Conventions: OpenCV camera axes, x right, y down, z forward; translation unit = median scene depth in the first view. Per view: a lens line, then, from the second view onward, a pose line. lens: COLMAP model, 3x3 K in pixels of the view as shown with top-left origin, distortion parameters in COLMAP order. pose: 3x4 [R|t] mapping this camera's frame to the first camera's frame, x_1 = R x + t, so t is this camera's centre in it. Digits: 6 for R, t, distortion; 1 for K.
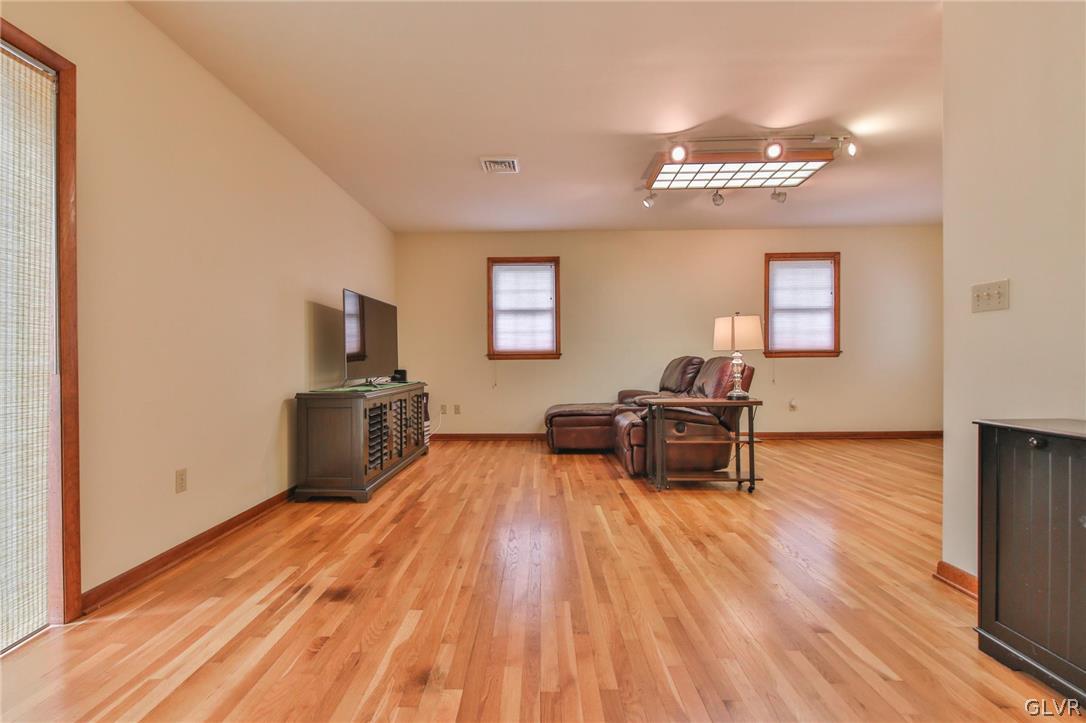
lens RADIAL K [[492.2, 0, 542.8], [0, 492.2, 363.0], [0, 0, 1]] dist [0.003895, -0.003304]
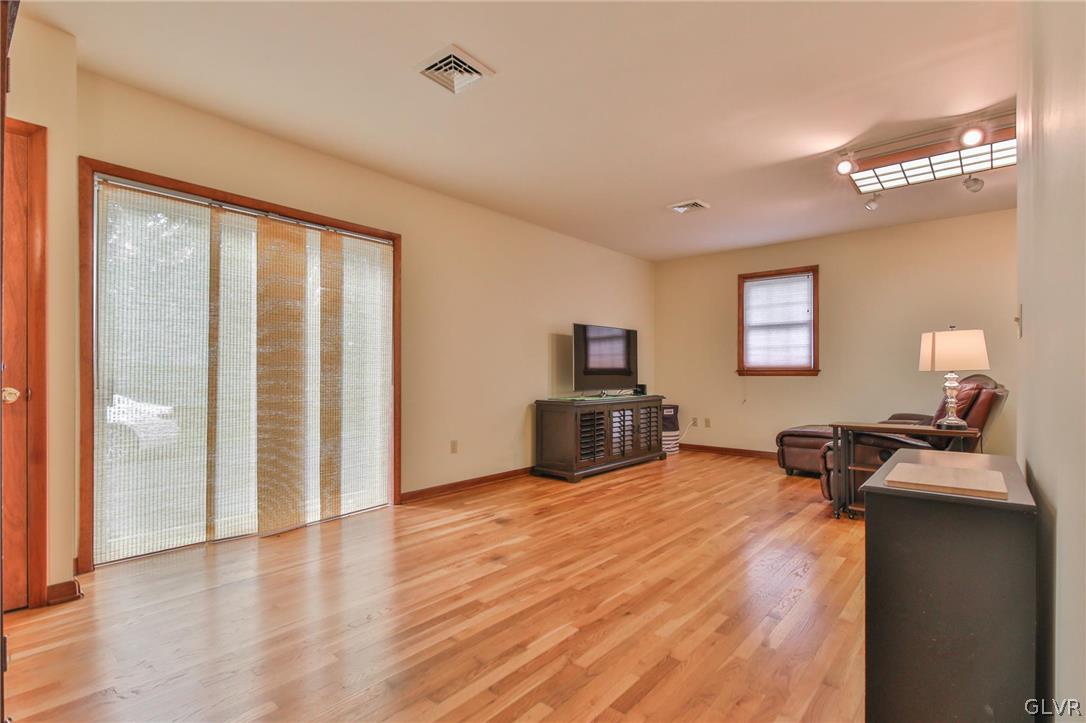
lens RADIAL K [[527.8, 0, 540.0], [0, 527.8, 366.9], [0, 0, 1]] dist [0.009382, -0.000048]
pose [[0.773070, 0.000723, -0.634321, 0.470372], [-0.008943, 0.999912, -0.009760, -0.019161], [0.634258, 0.013217, 0.773008, -0.173583]]
